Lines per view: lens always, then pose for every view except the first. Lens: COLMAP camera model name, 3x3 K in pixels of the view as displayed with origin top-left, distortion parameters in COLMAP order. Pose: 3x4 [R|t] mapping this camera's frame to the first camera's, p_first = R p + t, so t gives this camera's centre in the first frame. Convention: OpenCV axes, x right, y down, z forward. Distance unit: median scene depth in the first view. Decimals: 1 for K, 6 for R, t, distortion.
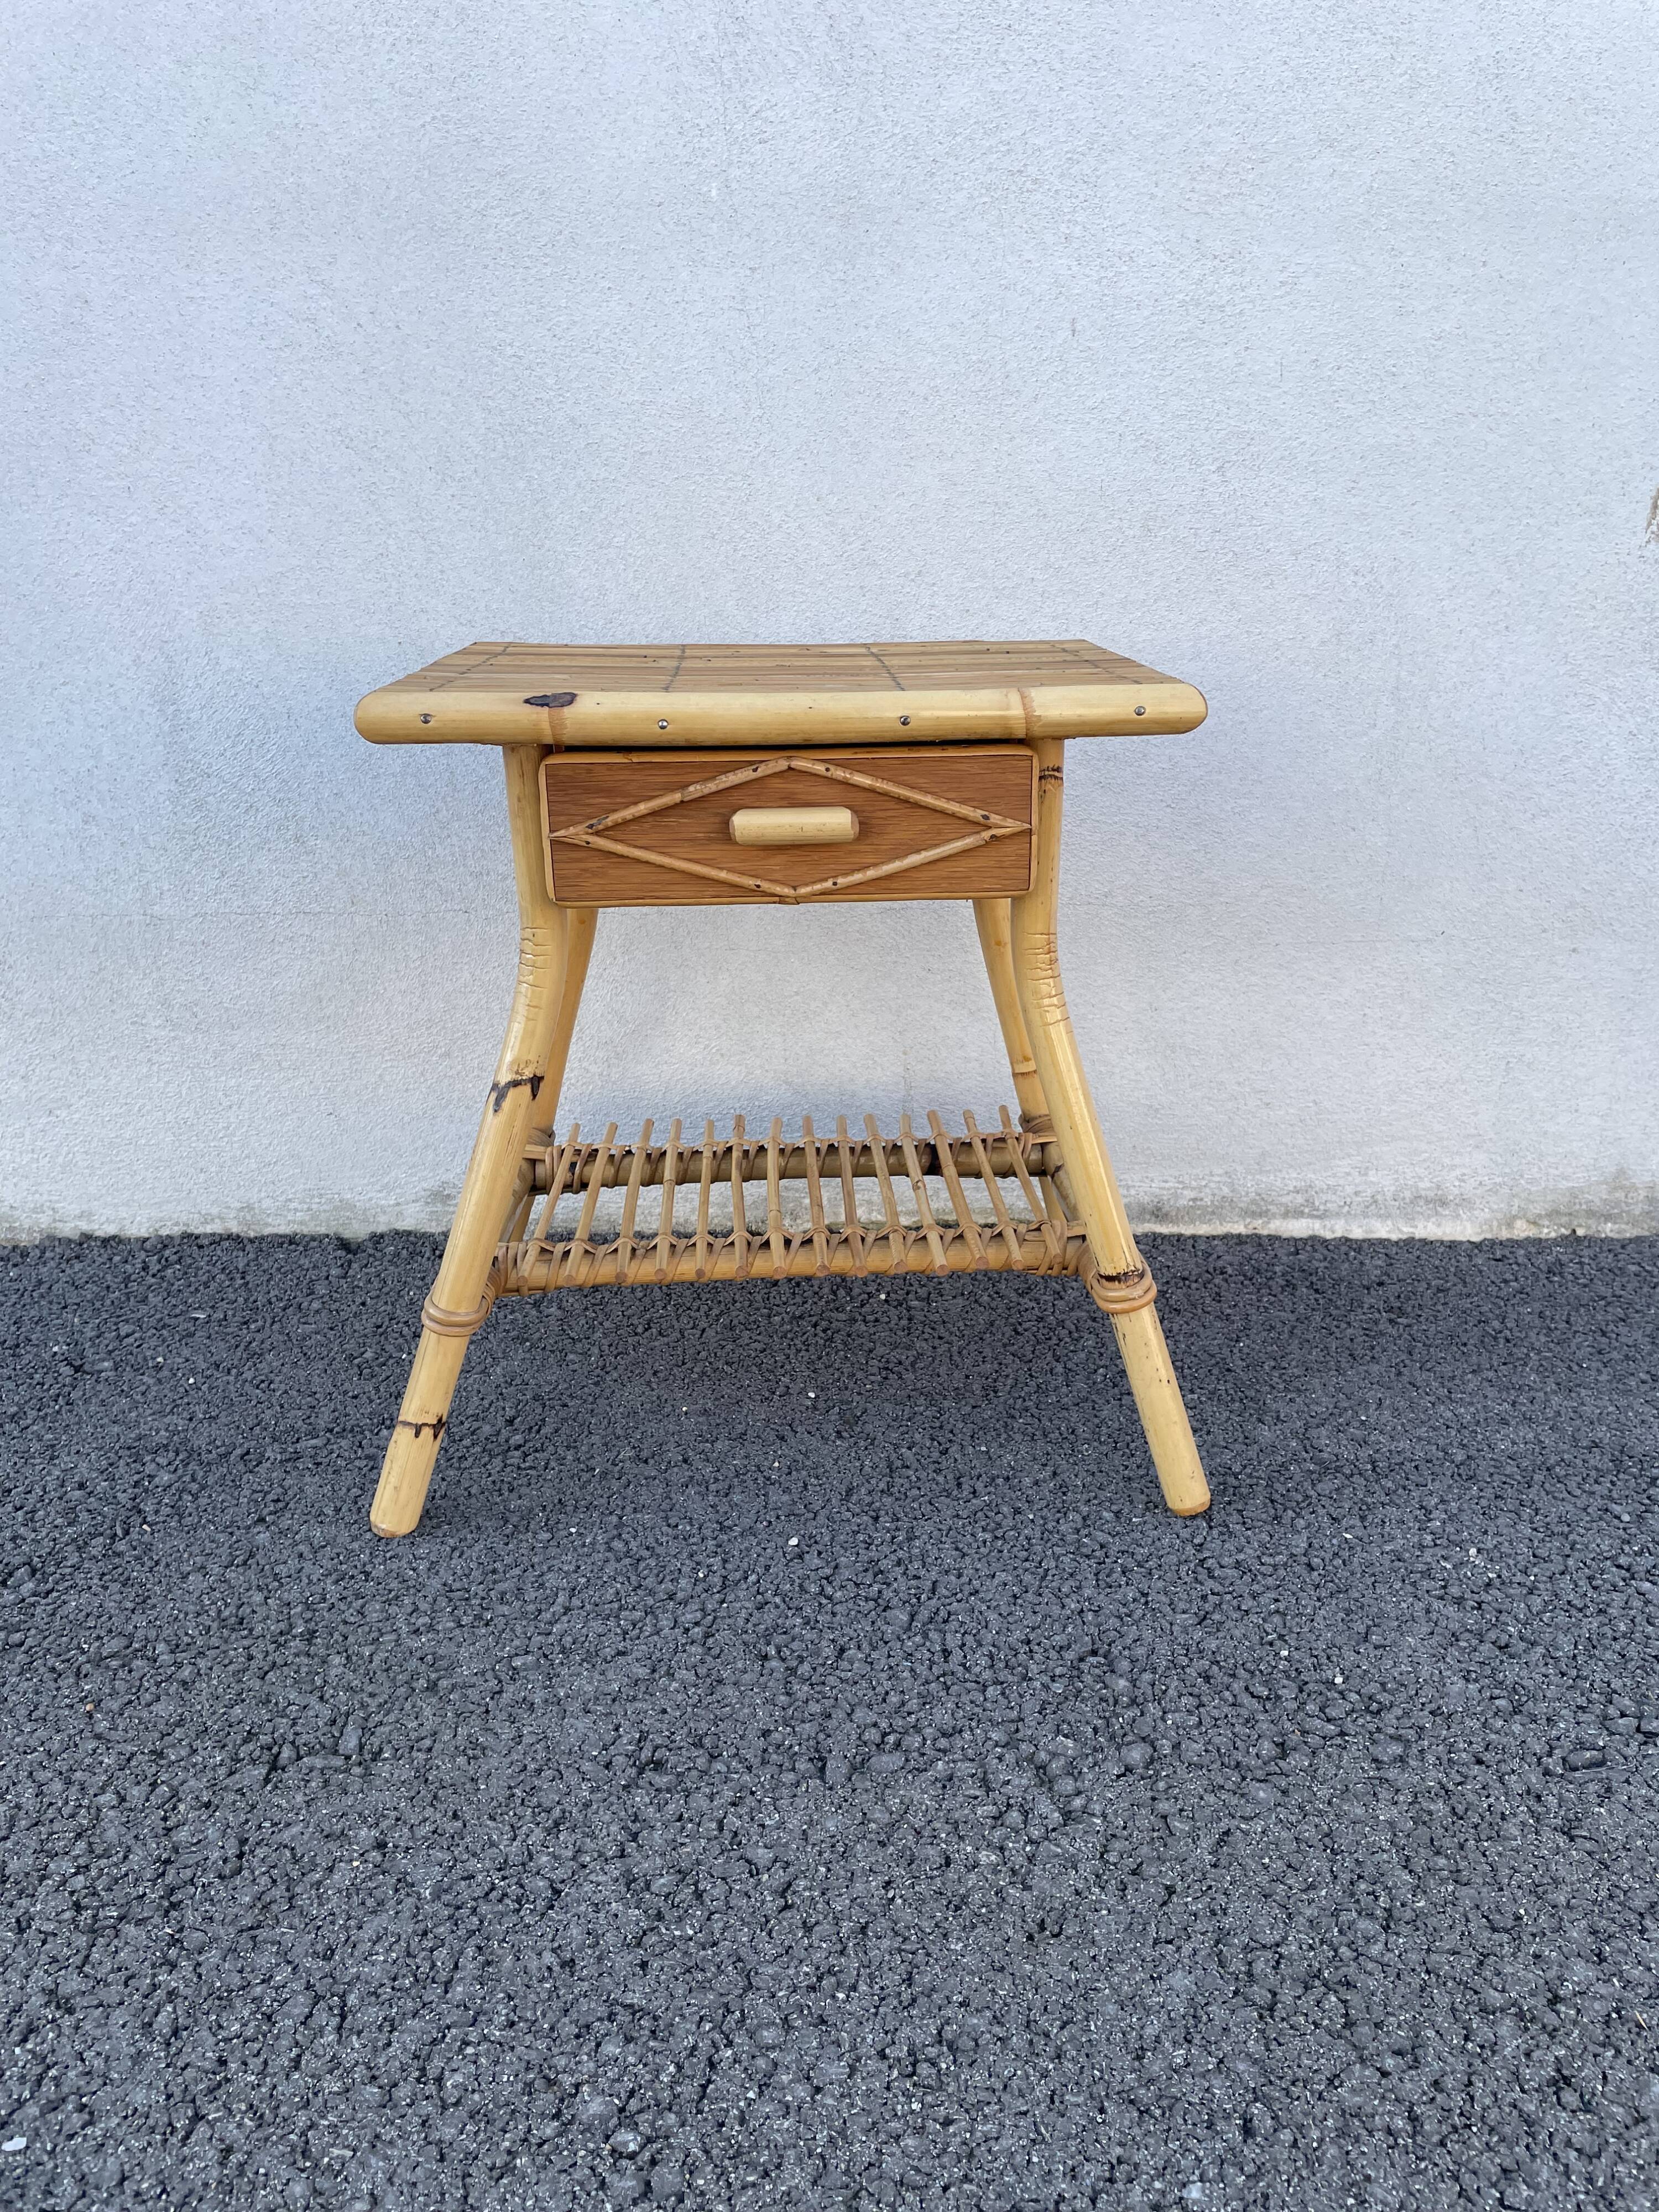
lens RADIAL K [[1685.8, 0, 868.7], [0, 1685.8, 1069.2], [0, 0, 1]] dist [0.082391, -0.113122]
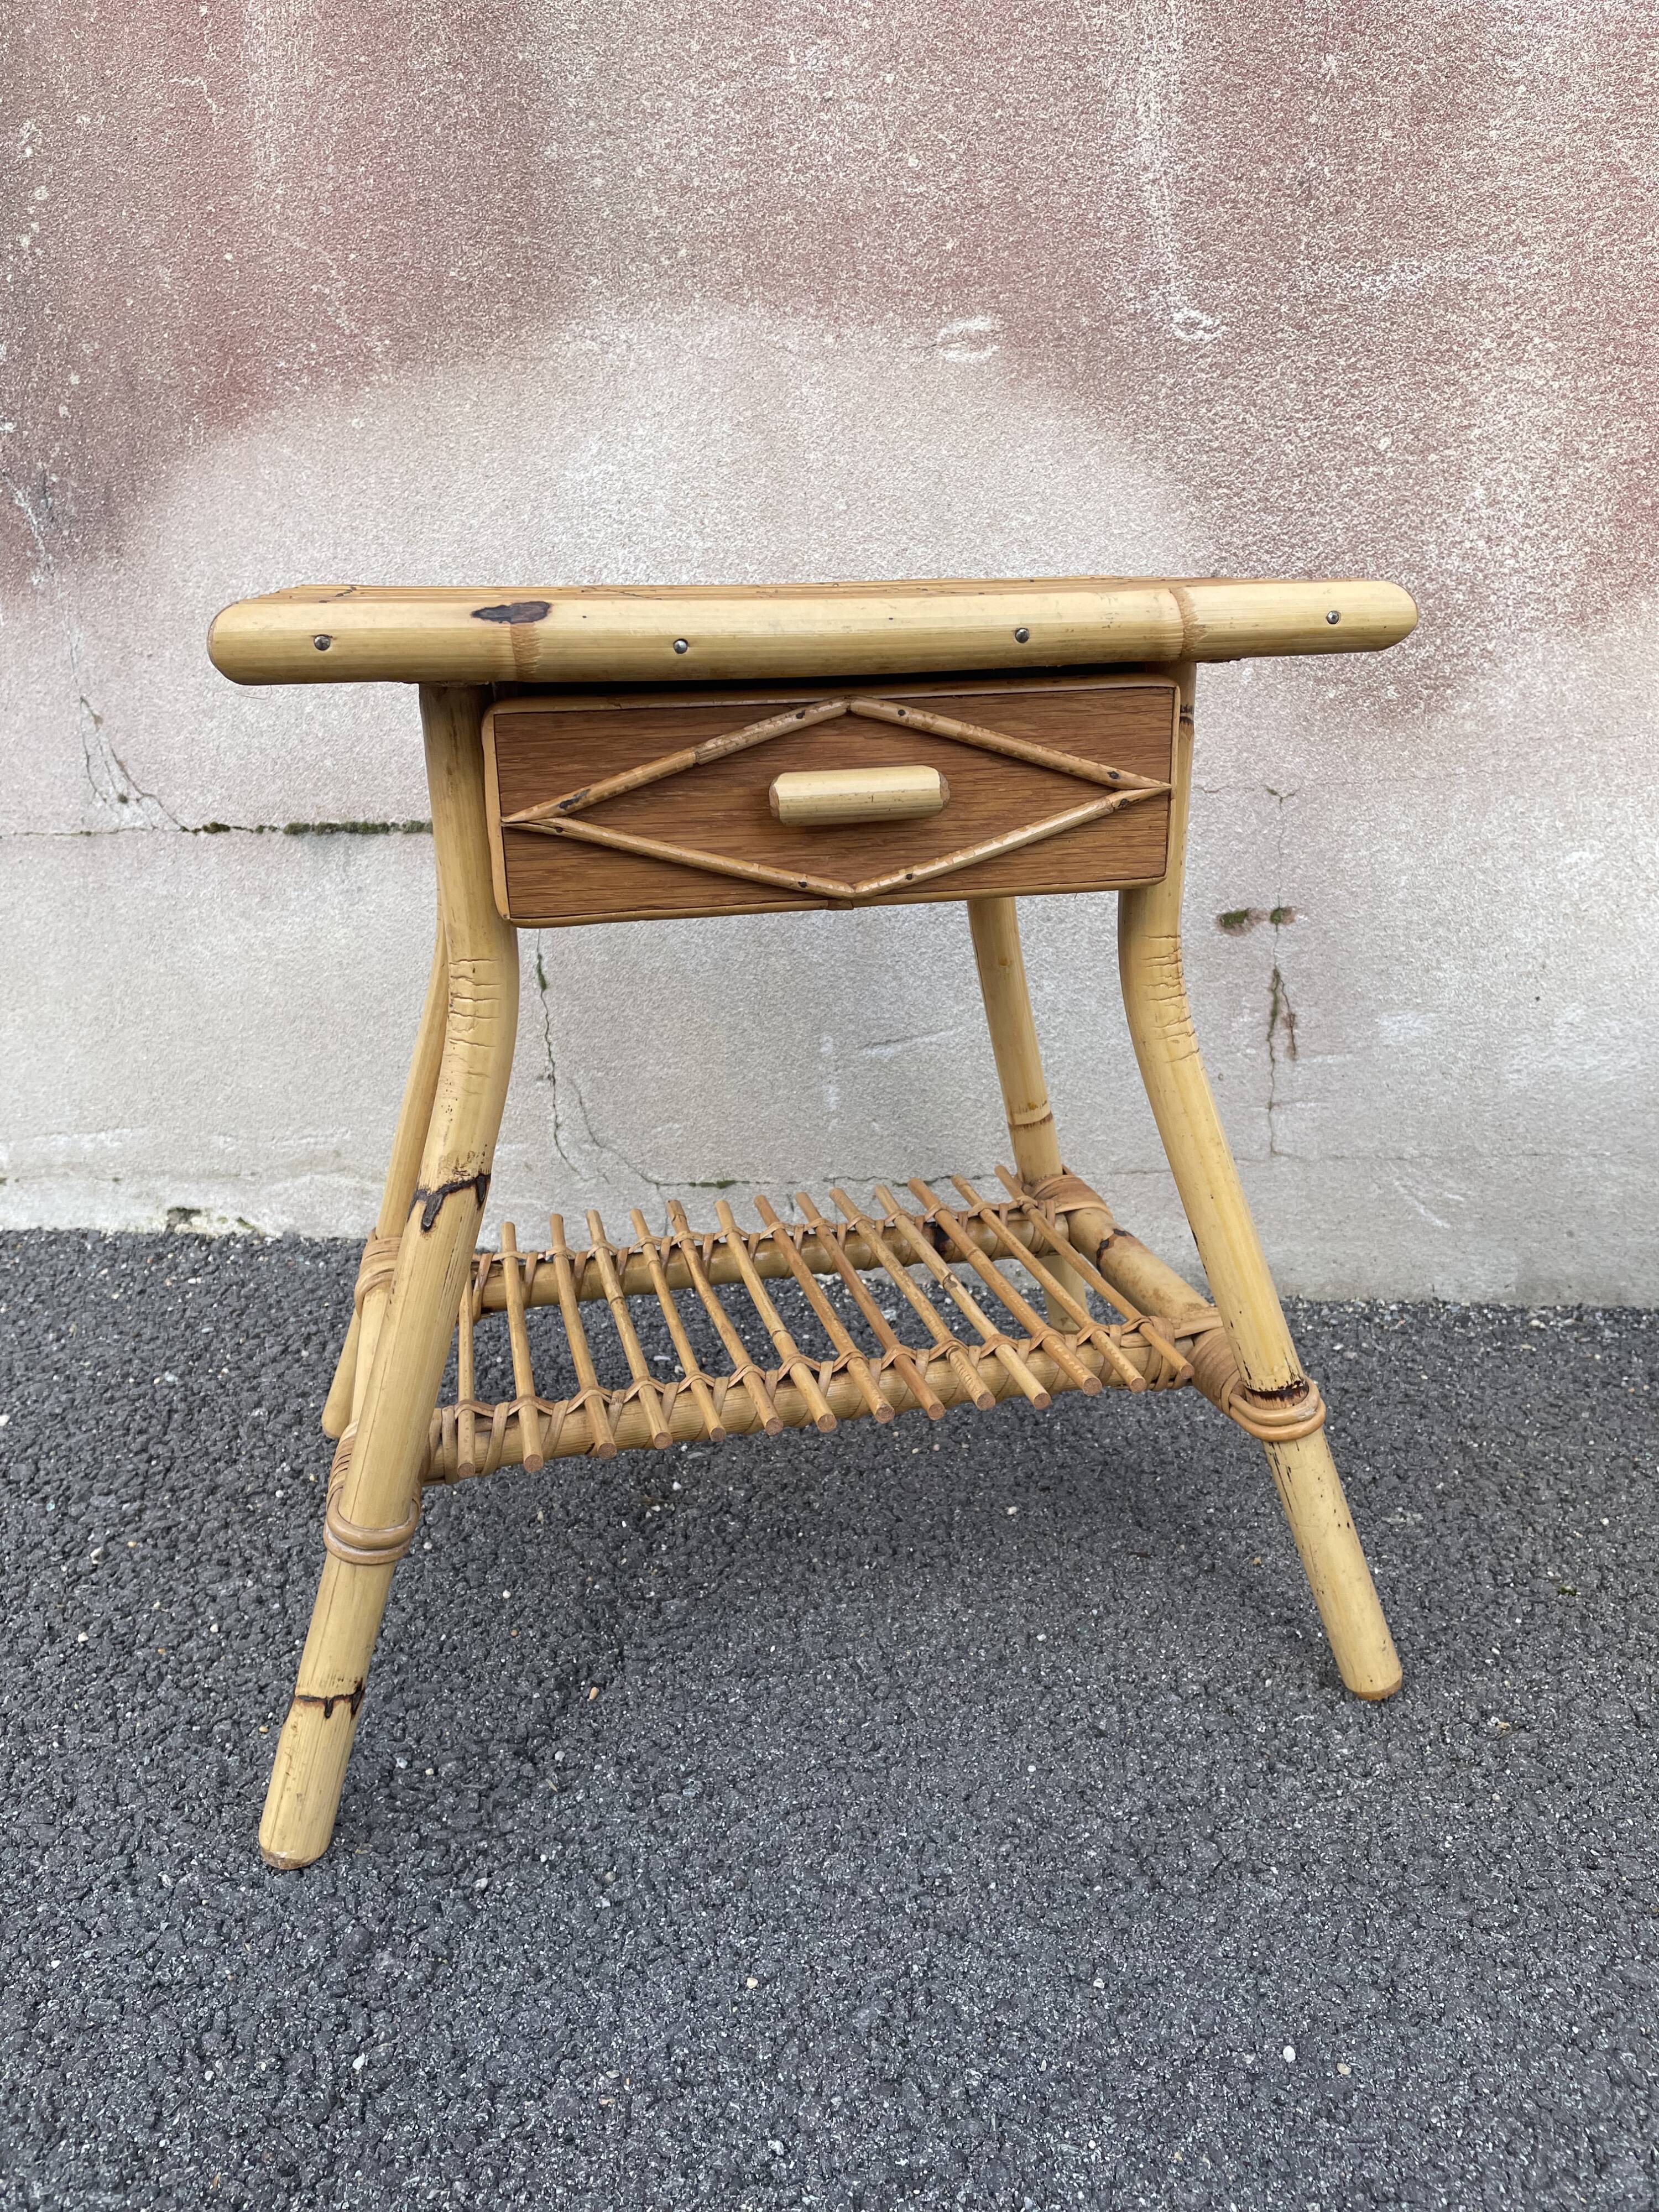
lens RADIAL K [[1669.4, 0, 818.6], [0, 1669.4, 1080.4], [0, 0, 1]] dist [0.086557, -0.116715]
pose [[0.987082, -0.057417, 0.149578, -0.165835], [0.060460, 0.998044, -0.015876, -0.015530], [-0.148373, 0.024715, 0.988623, 0.311701]]
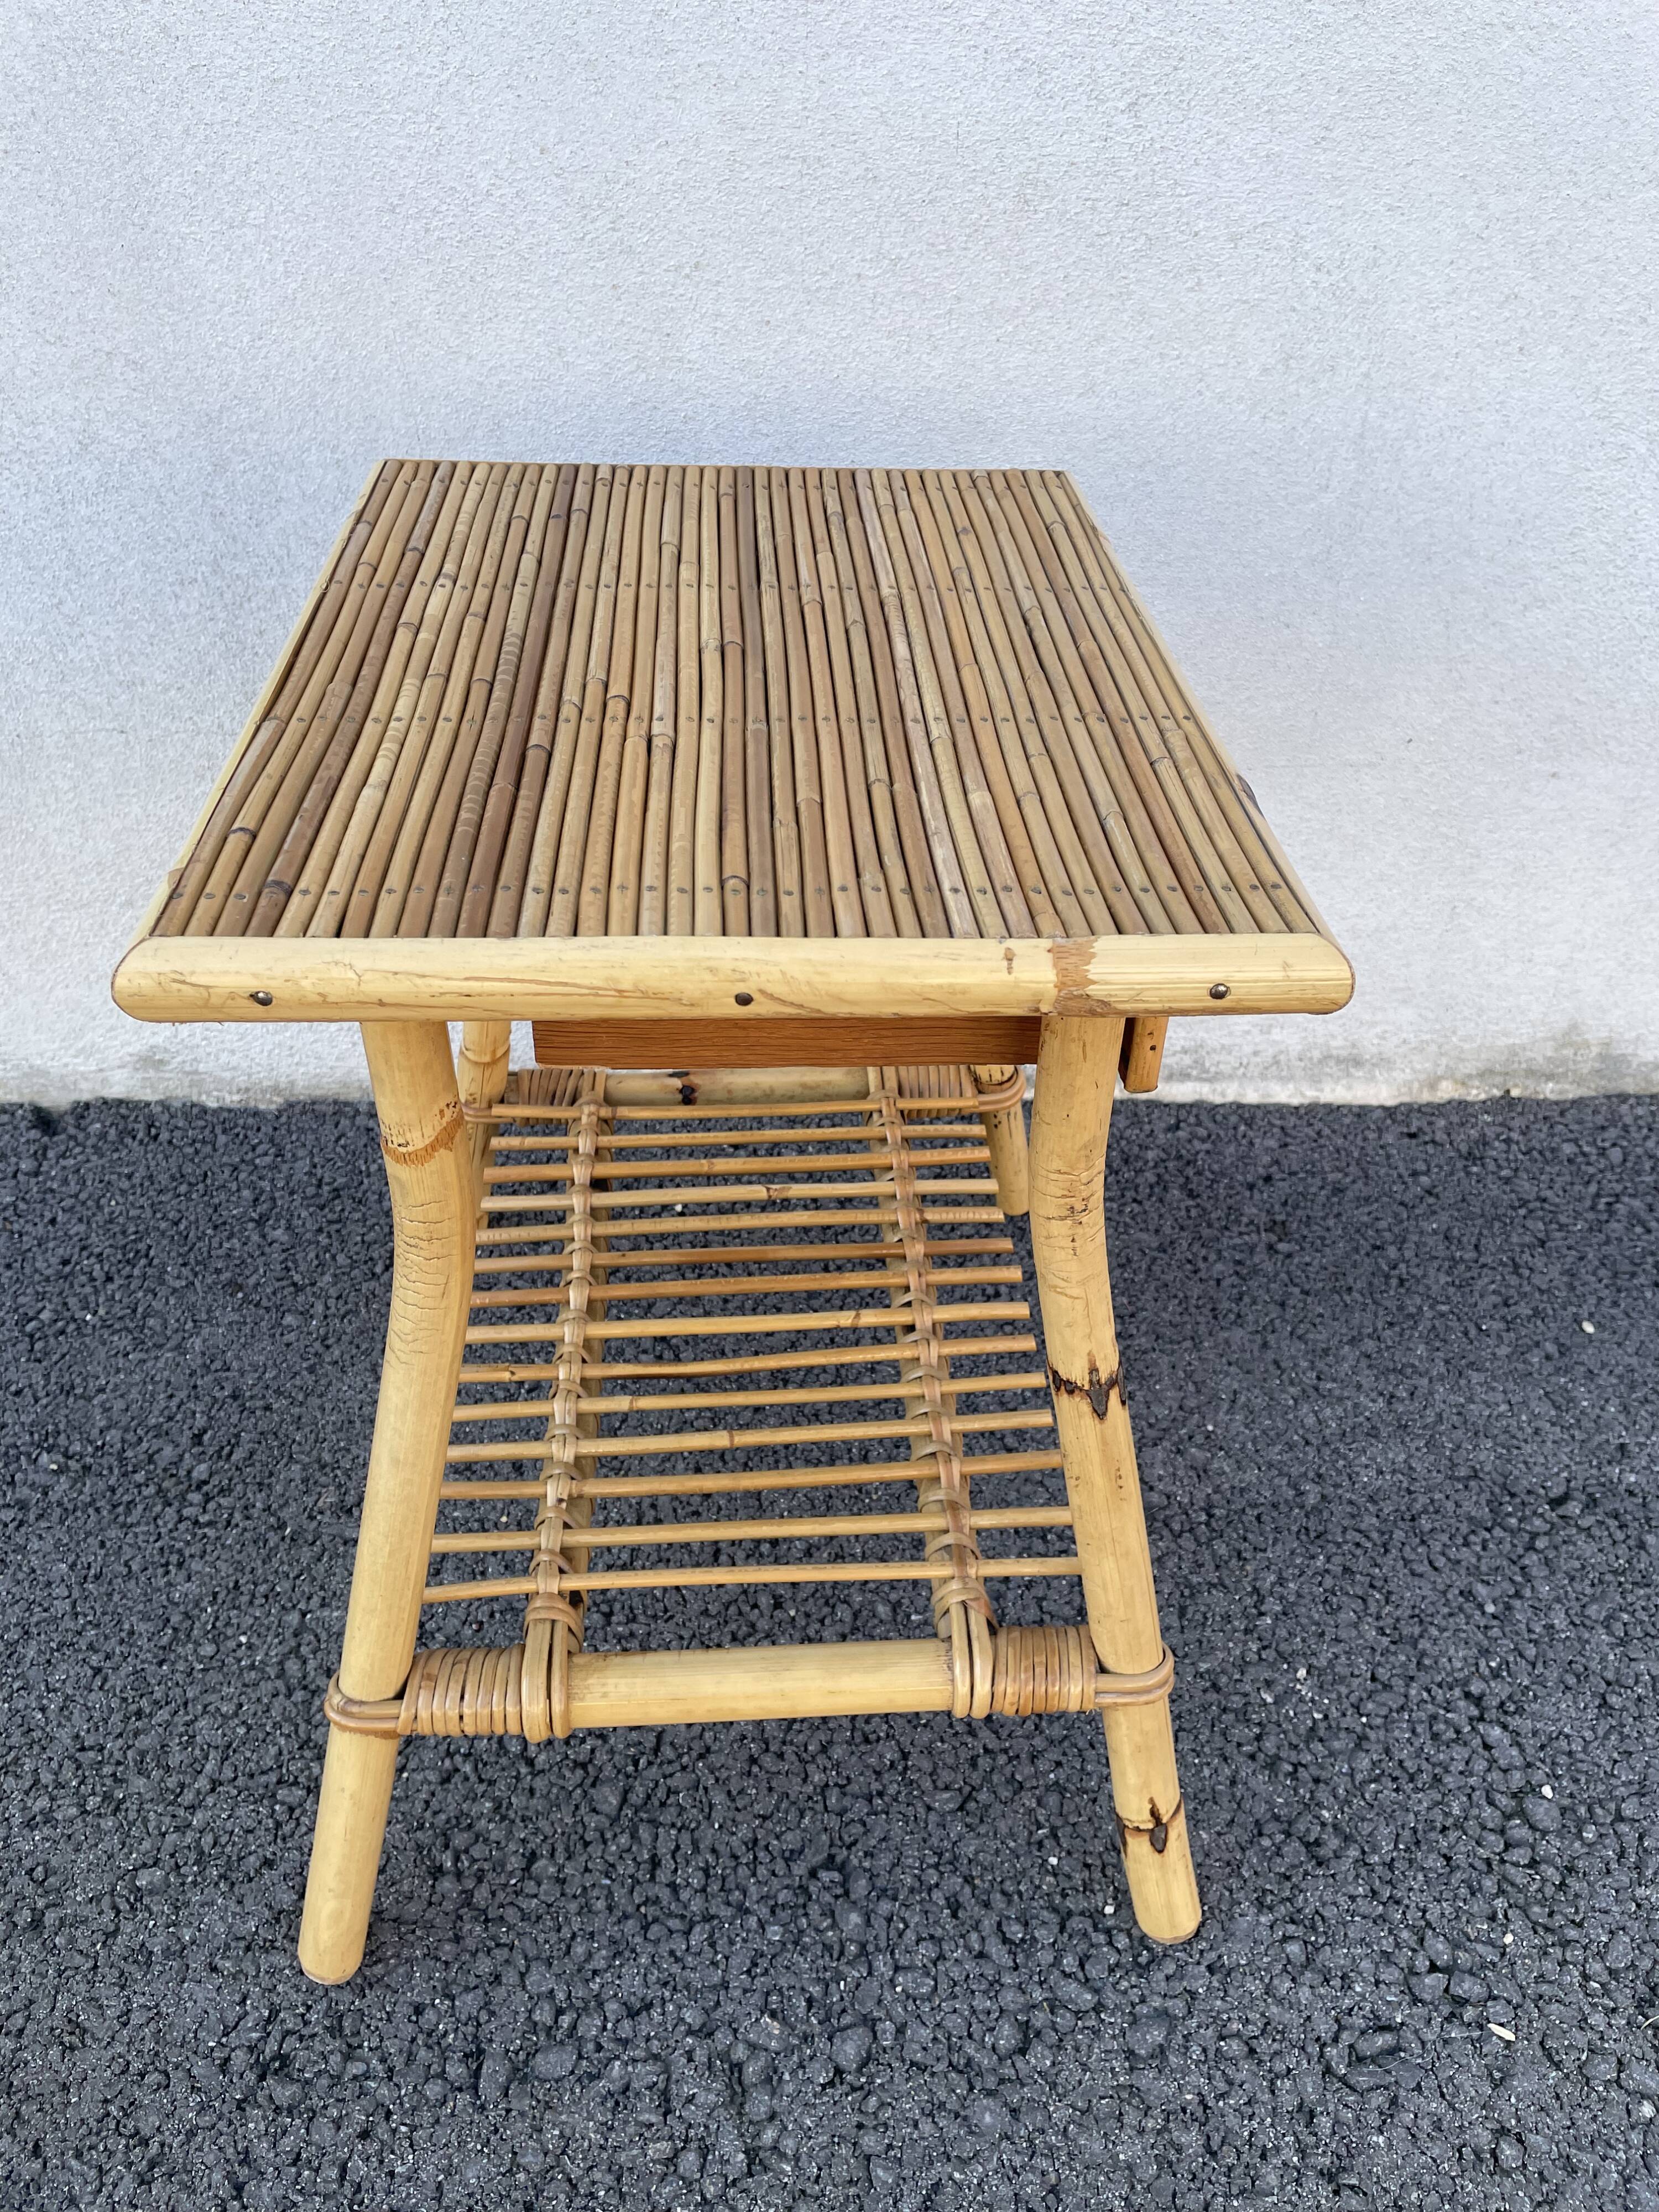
lens RADIAL K [[1685.8, 0, 868.7], [0, 1685.8, 1069.2], [0, 0, 1]] dist [0.082391, -0.113122]
pose [[0.999954, 0.007131, 0.006472, 0.137114], [-0.008874, 0.943339, 0.331711, -0.297596], [-0.003739, -0.331753, 0.943359, 0.313135]]
